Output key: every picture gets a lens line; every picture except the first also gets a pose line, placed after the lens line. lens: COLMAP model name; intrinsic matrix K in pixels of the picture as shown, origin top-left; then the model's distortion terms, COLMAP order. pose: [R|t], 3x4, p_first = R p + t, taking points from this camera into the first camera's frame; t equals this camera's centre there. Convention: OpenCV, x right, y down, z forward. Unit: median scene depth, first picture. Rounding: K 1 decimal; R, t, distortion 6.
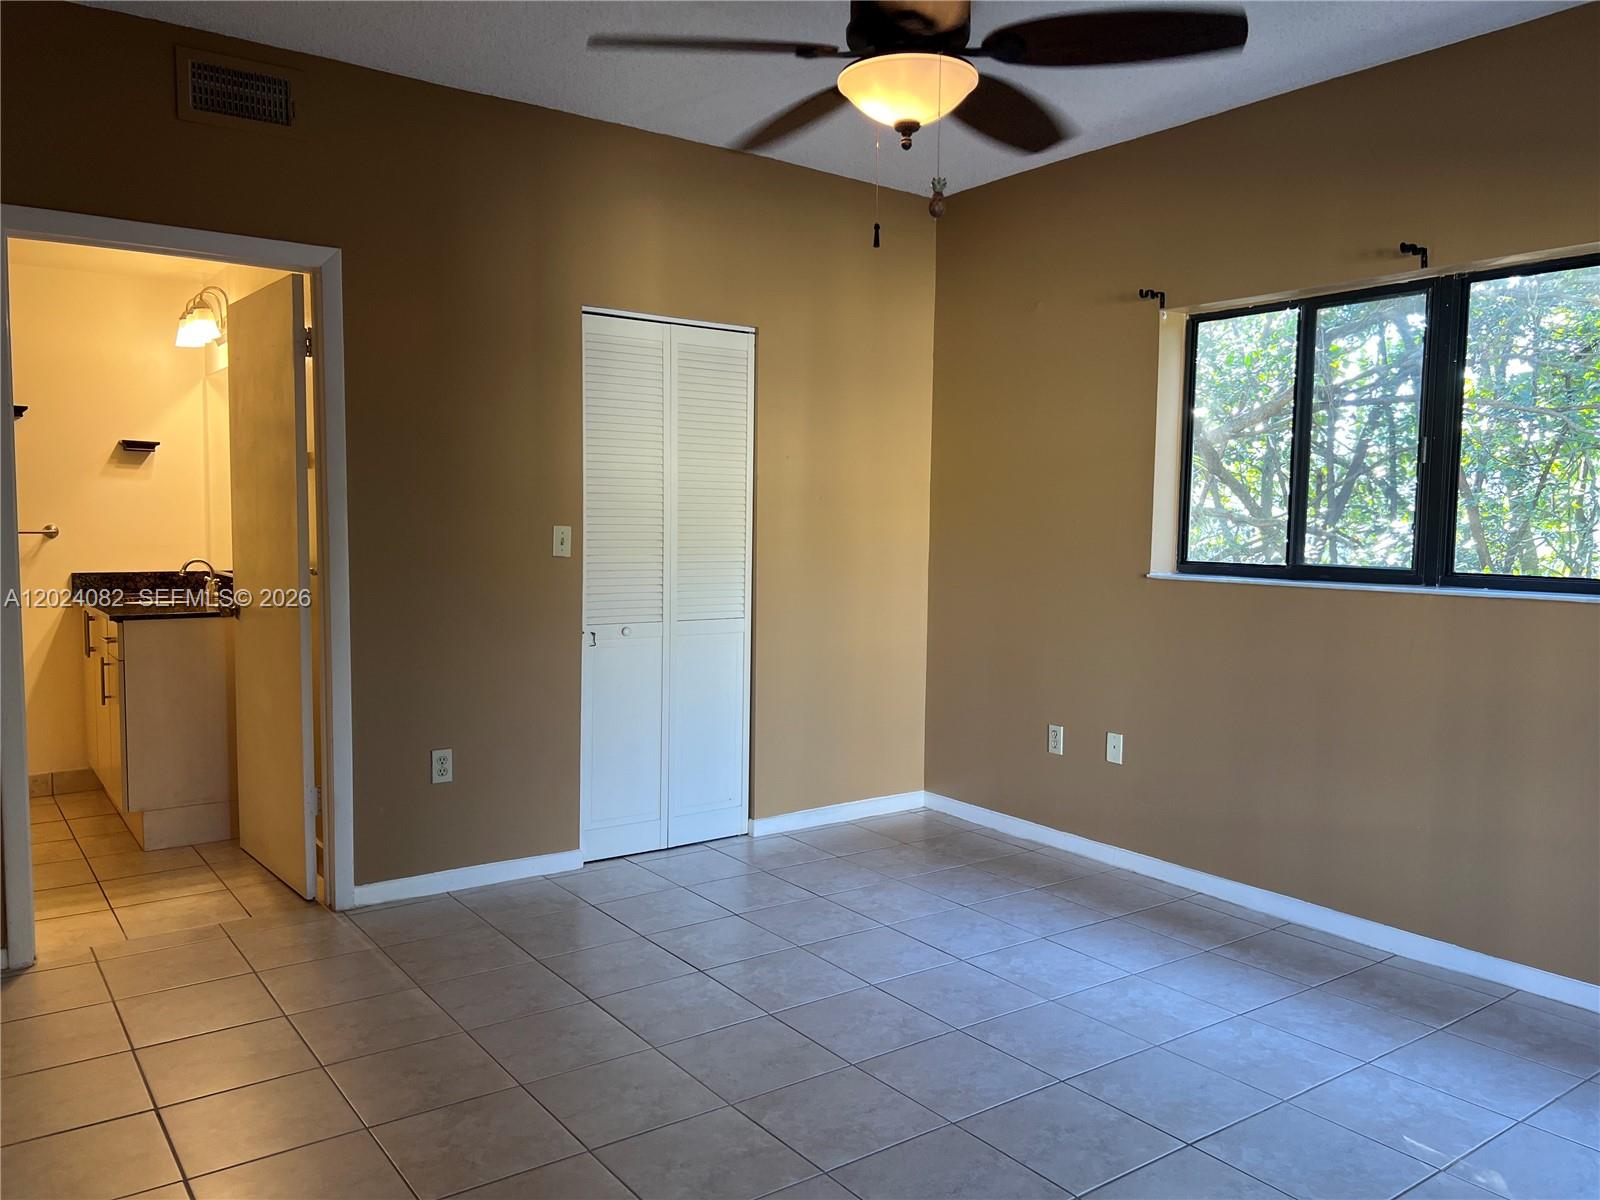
lens RADIAL K [[1205.5, 0, 791.7], [0, 1205.5, 605.5], [0, 0, 1]] dist [0.056773, -0.064004]
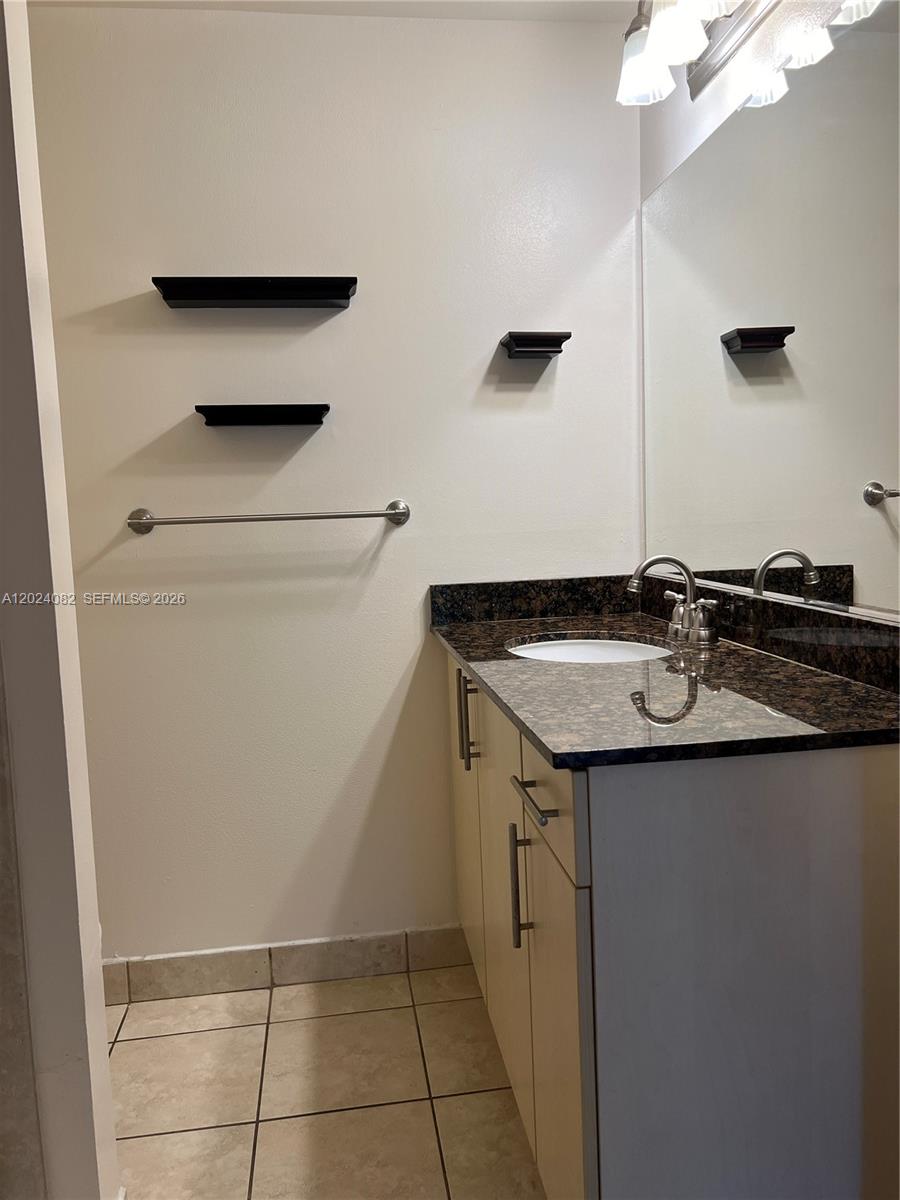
lens RADIAL K [[904.1, 0, 451.1], [0, 904.1, 600.7], [0, 0, 1]] dist [0.056773, -0.064004]
pose [[0.876402, -0.014378, -0.481366, -0.180549], [0.015460, 0.999879, -0.001717, -0.008854], [0.481332, -0.005938, 0.876518, 0.302679]]
